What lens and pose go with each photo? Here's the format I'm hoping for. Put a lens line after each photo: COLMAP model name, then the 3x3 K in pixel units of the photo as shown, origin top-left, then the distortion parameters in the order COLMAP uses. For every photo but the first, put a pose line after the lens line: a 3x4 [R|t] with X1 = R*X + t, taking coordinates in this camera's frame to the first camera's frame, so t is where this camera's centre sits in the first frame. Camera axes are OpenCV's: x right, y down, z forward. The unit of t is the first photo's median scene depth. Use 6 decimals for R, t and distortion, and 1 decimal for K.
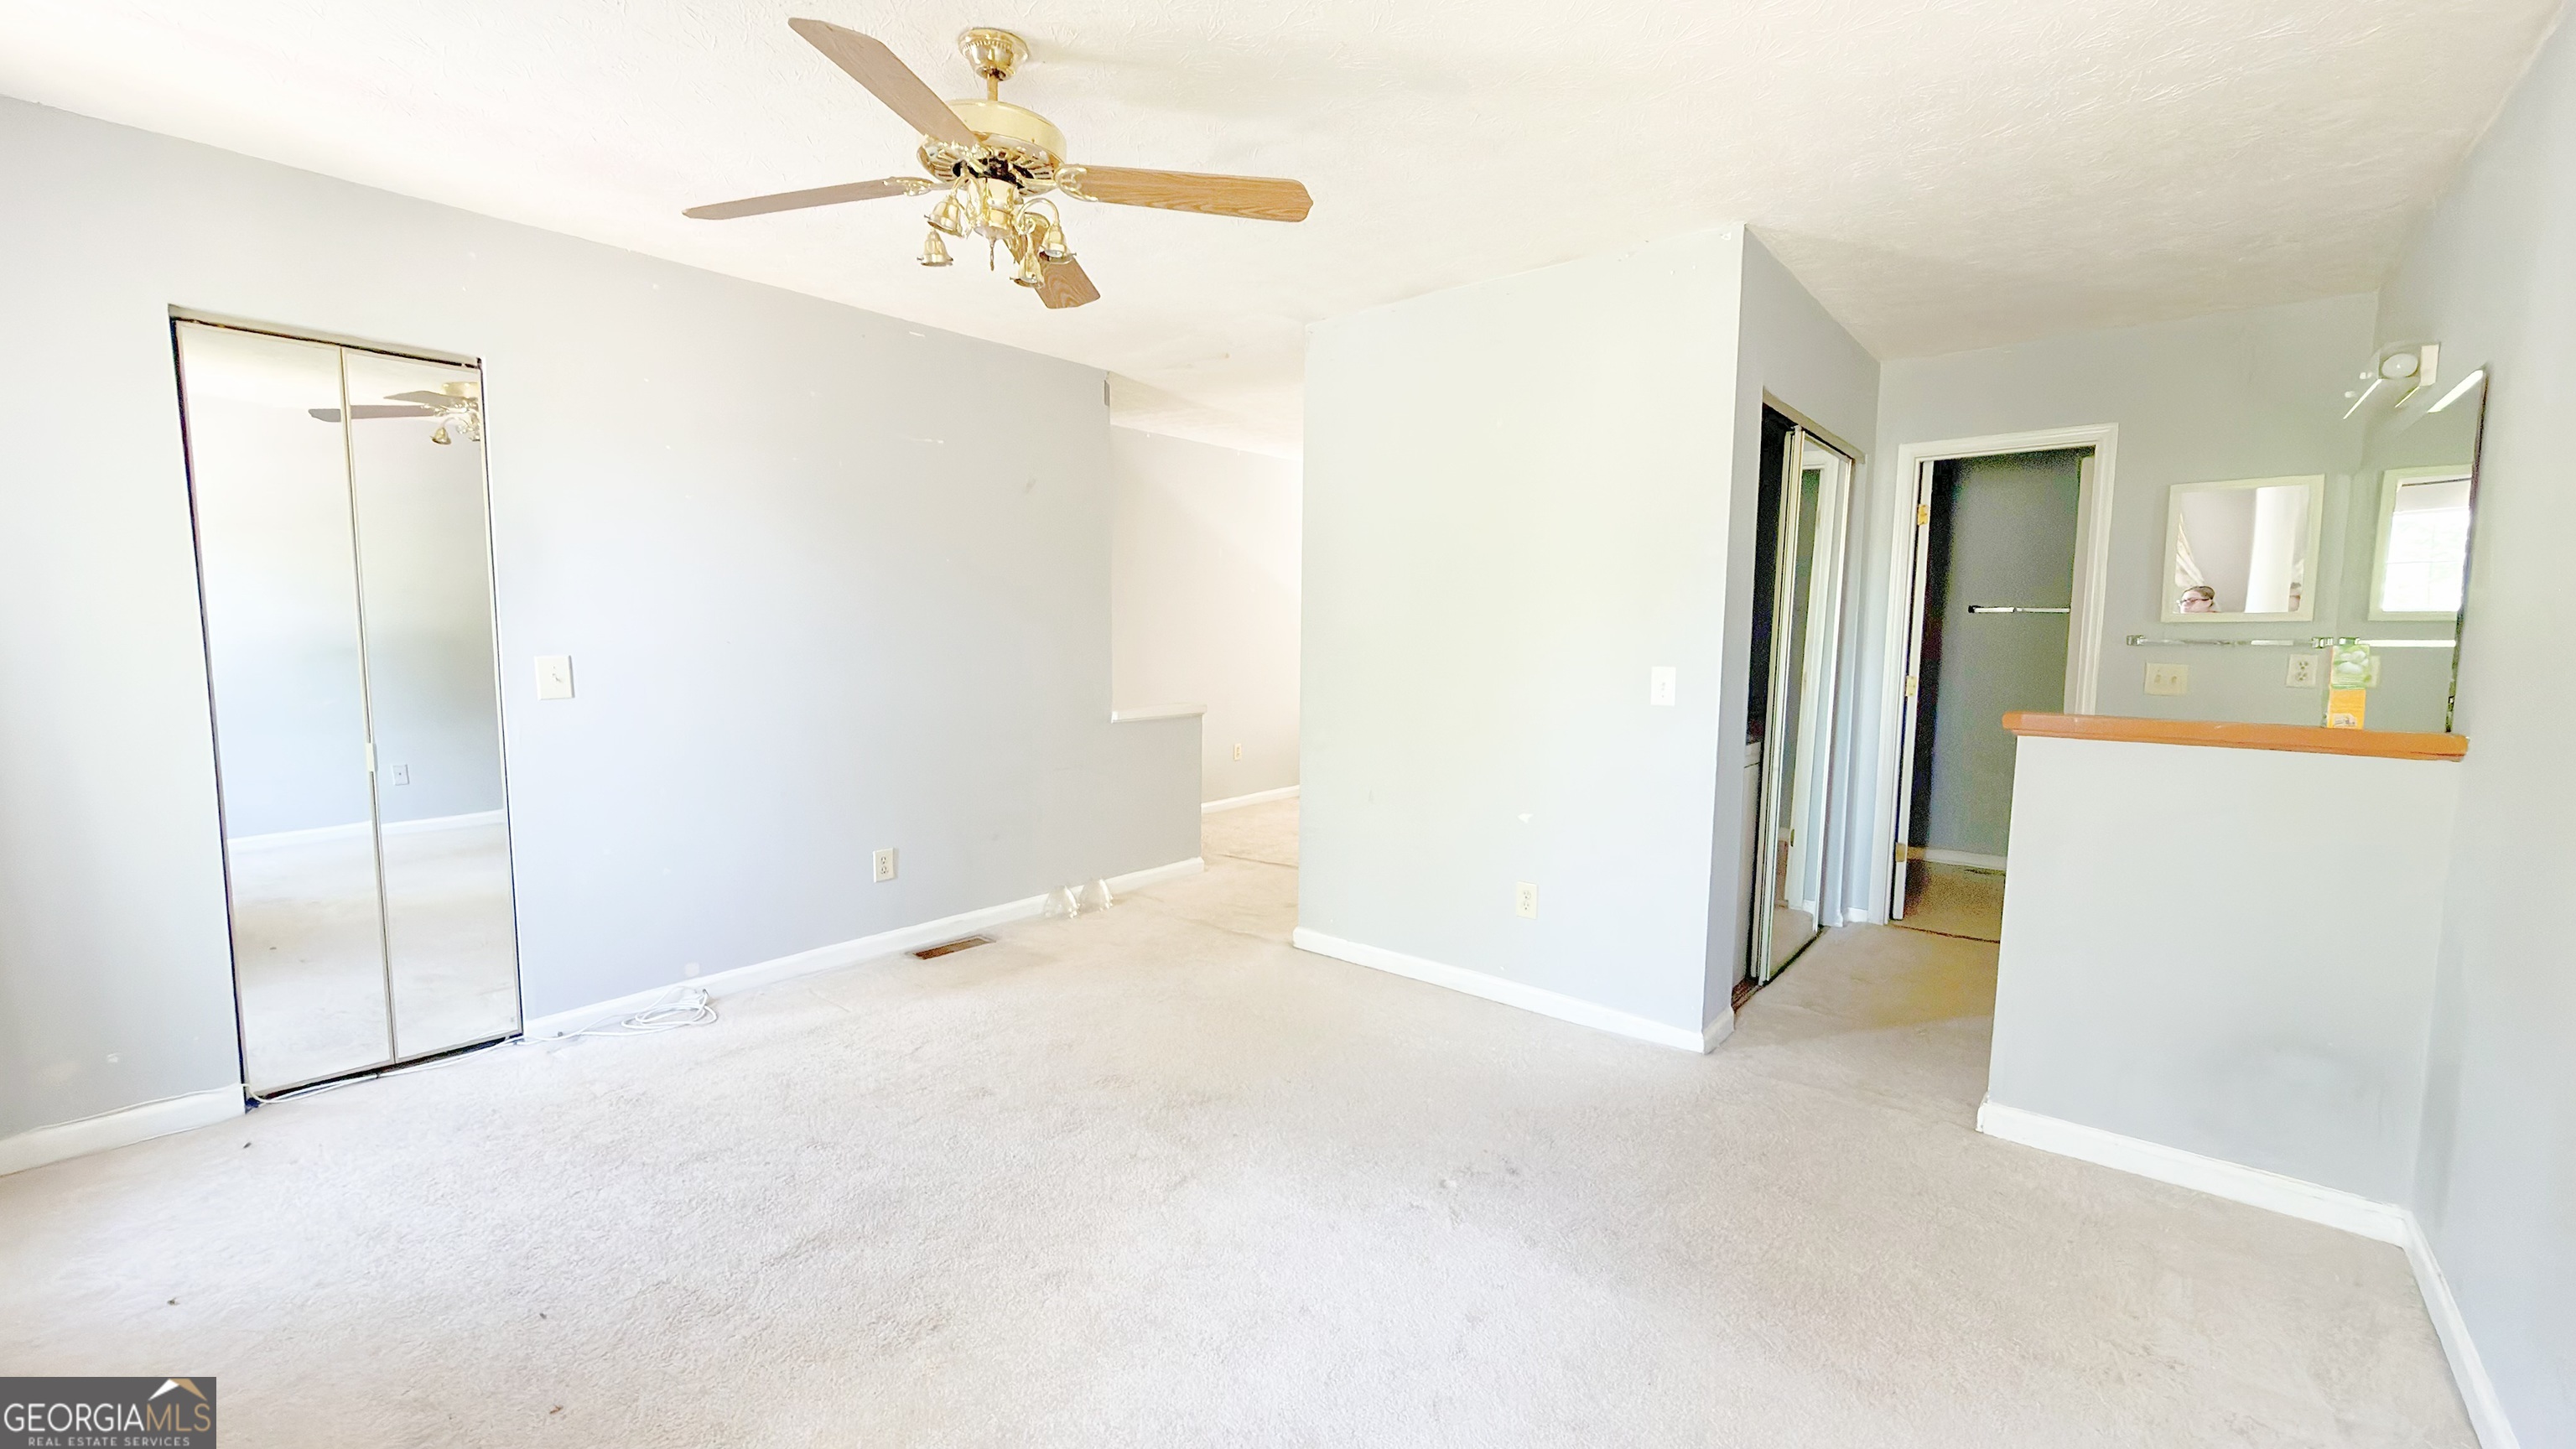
lens RADIAL K [[1026.3, 0, 1297.1], [0, 1026.3, 728.9], [0, 0, 1]] dist [0.001227, -0.000569]
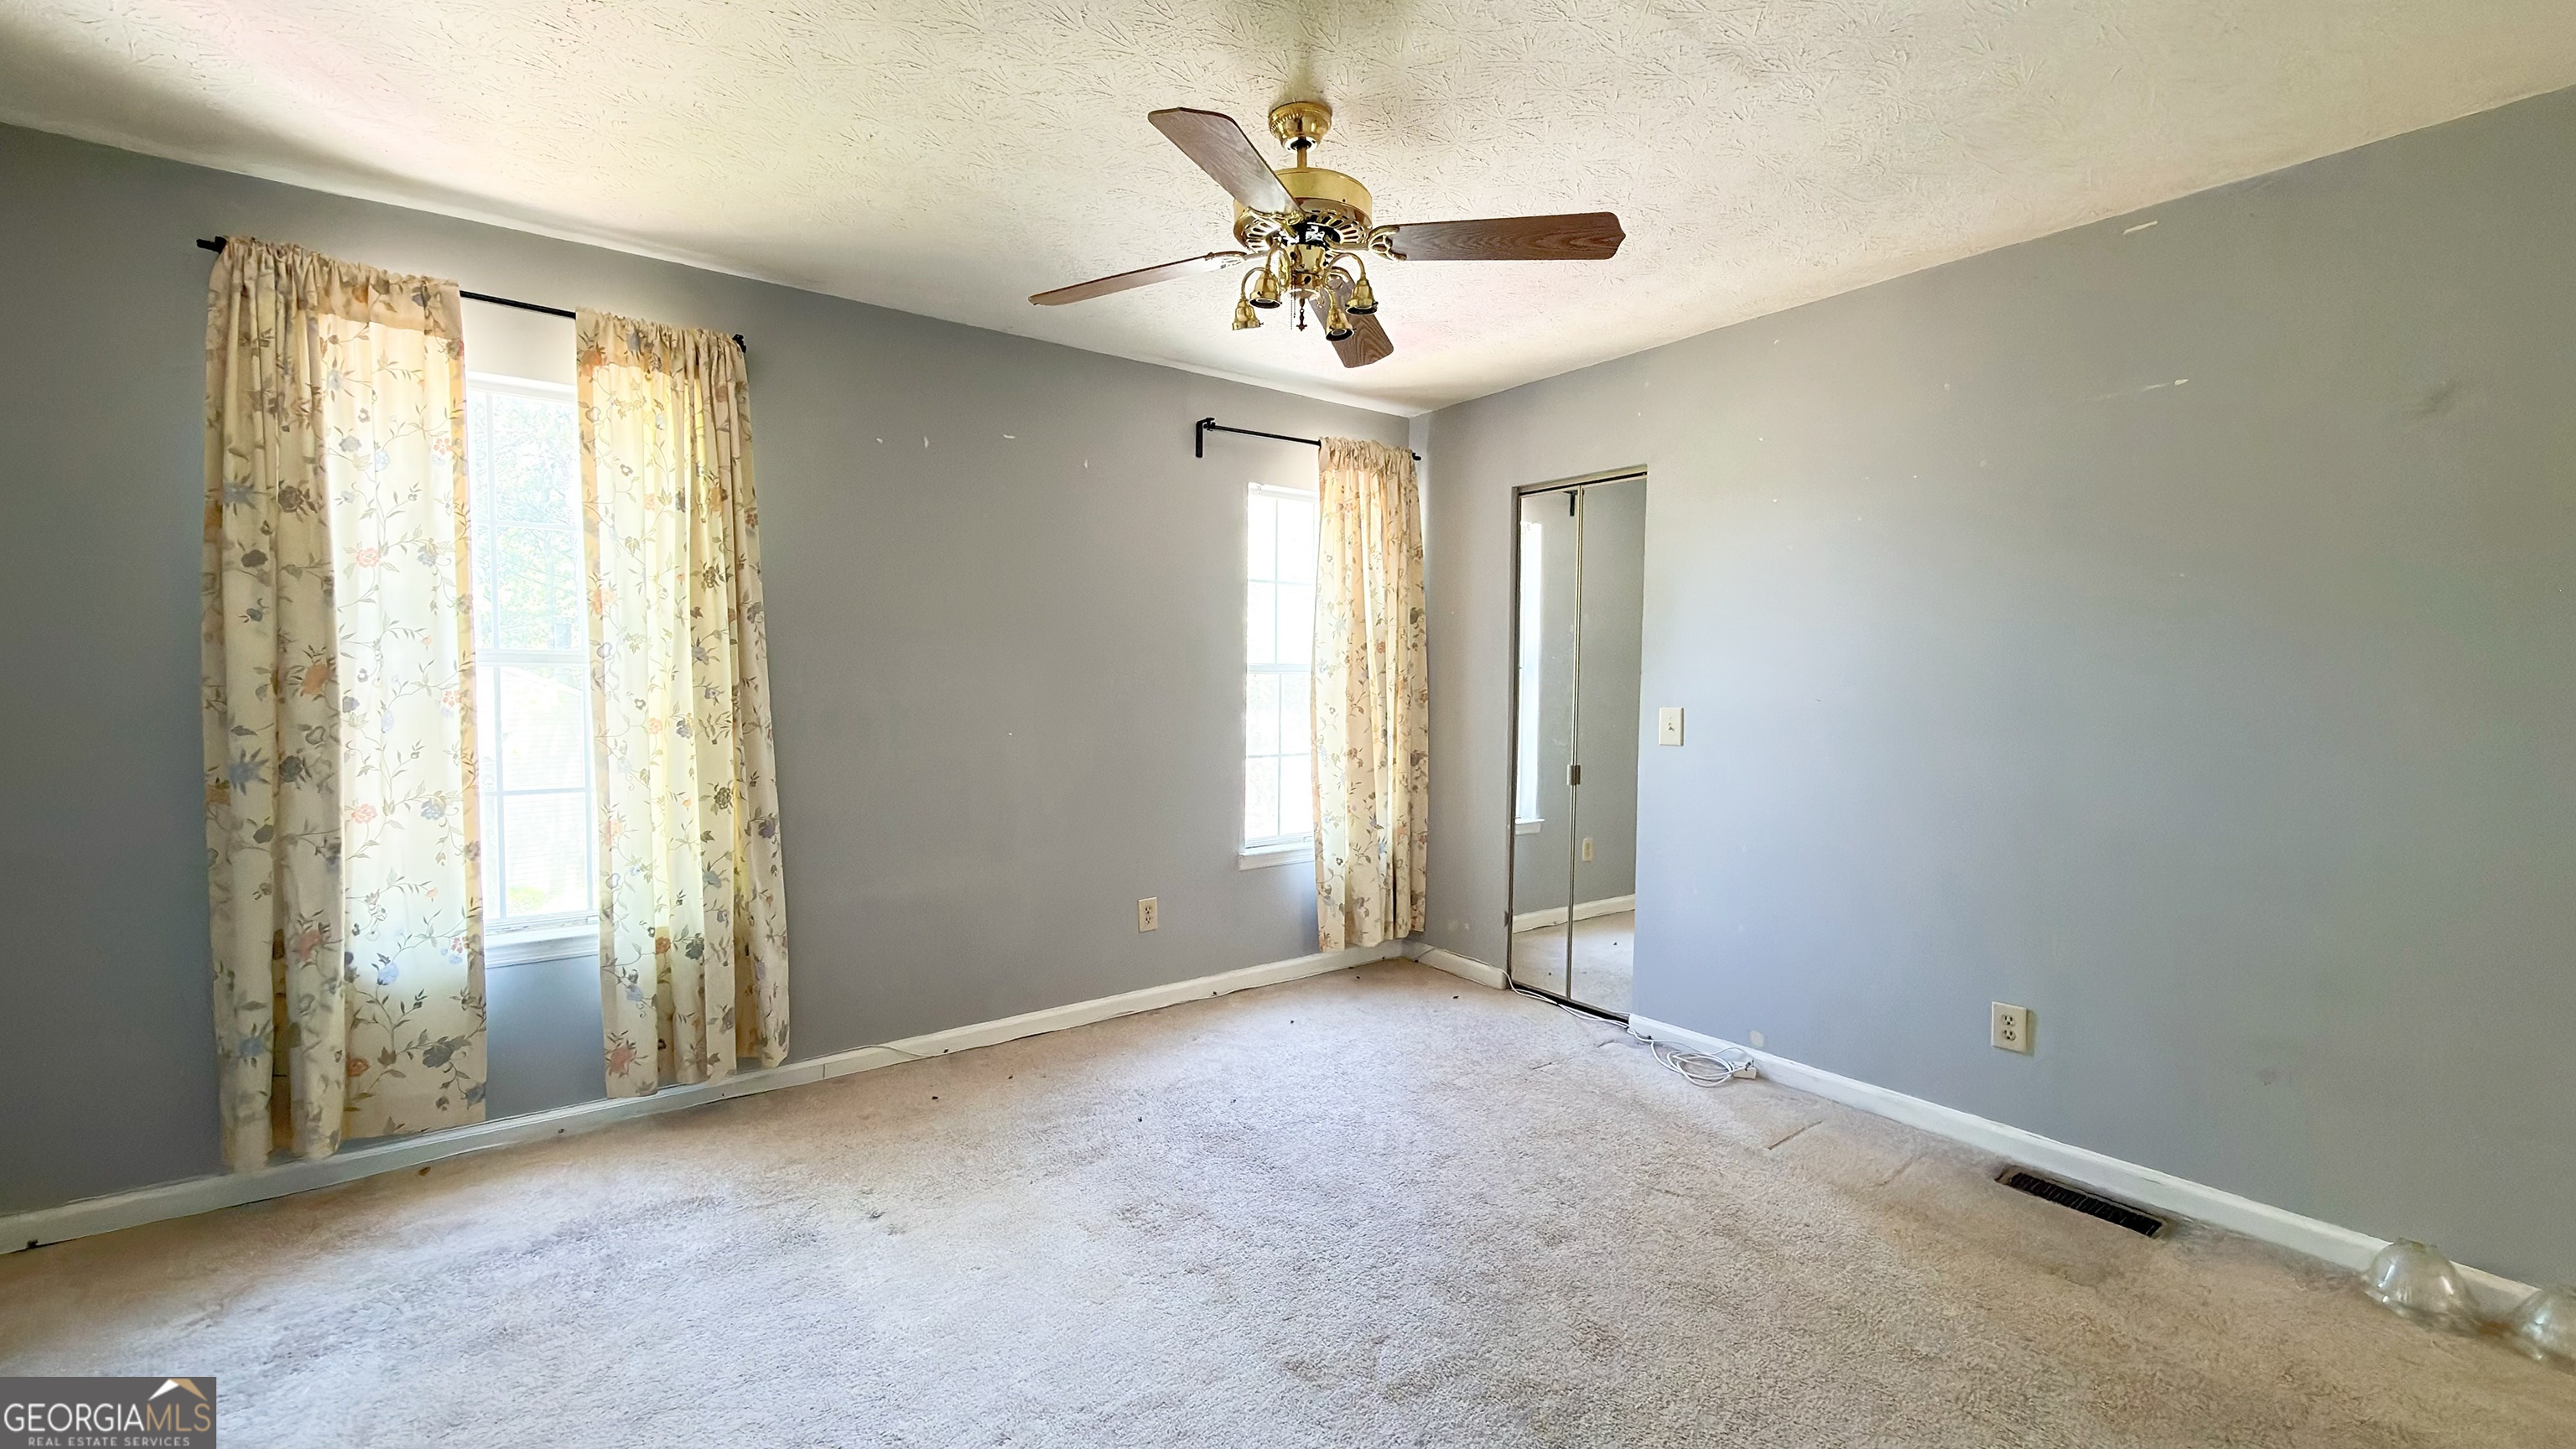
lens RADIAL K [[1026.3, 0, 1285.8], [0, 1026.3, 726.5], [0, 0, 1]] dist [0.001227, -0.000569]
pose [[-0.234775, 0.038711, -0.971279, 0.431321], [-0.106532, 0.992163, 0.065294, -0.070870], [0.966194, 0.118801, -0.228812, 0.755907]]
